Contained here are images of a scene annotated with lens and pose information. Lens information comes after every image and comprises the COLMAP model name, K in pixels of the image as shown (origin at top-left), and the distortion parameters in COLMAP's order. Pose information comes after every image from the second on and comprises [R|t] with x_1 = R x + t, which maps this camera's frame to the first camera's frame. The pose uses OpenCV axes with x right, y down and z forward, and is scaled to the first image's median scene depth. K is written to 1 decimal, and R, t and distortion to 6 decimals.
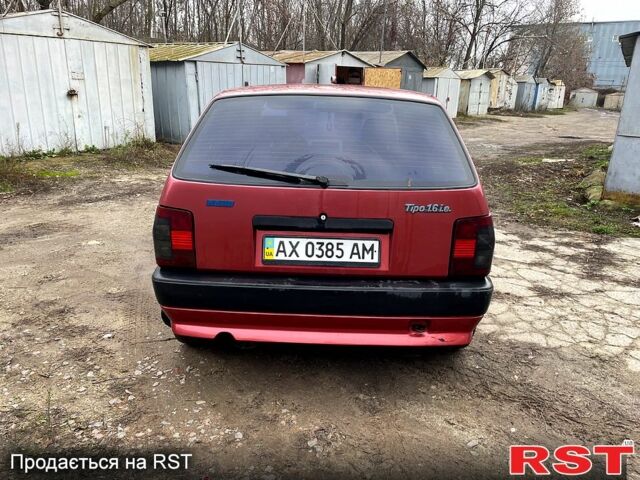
lens RADIAL K [[471.2, 0, 330.9], [0, 471.2, 250.3], [0, 0, 1]] dist [0.073376, -0.092024]
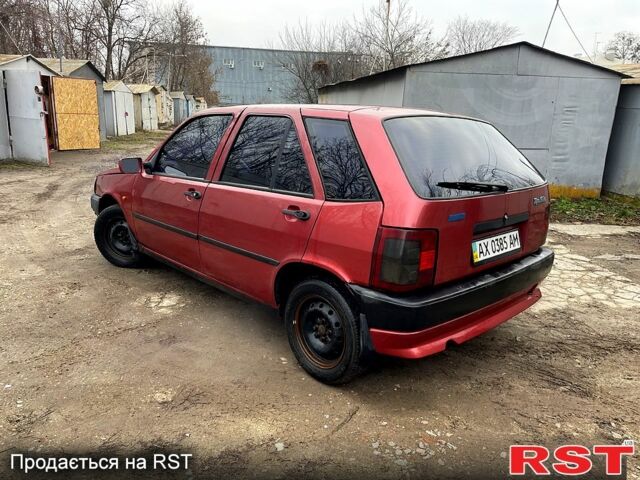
lens RADIAL K [[471.2, 0, 330.9], [0, 471.2, 250.3], [0, 0, 1]] dist [0.073376, -0.092024]
pose [[0.730225, -0.183283, 0.658163, -0.162705], [0.201494, 0.978270, 0.048870, -0.019141], [-0.652818, 0.096930, 0.751288, 0.054806]]
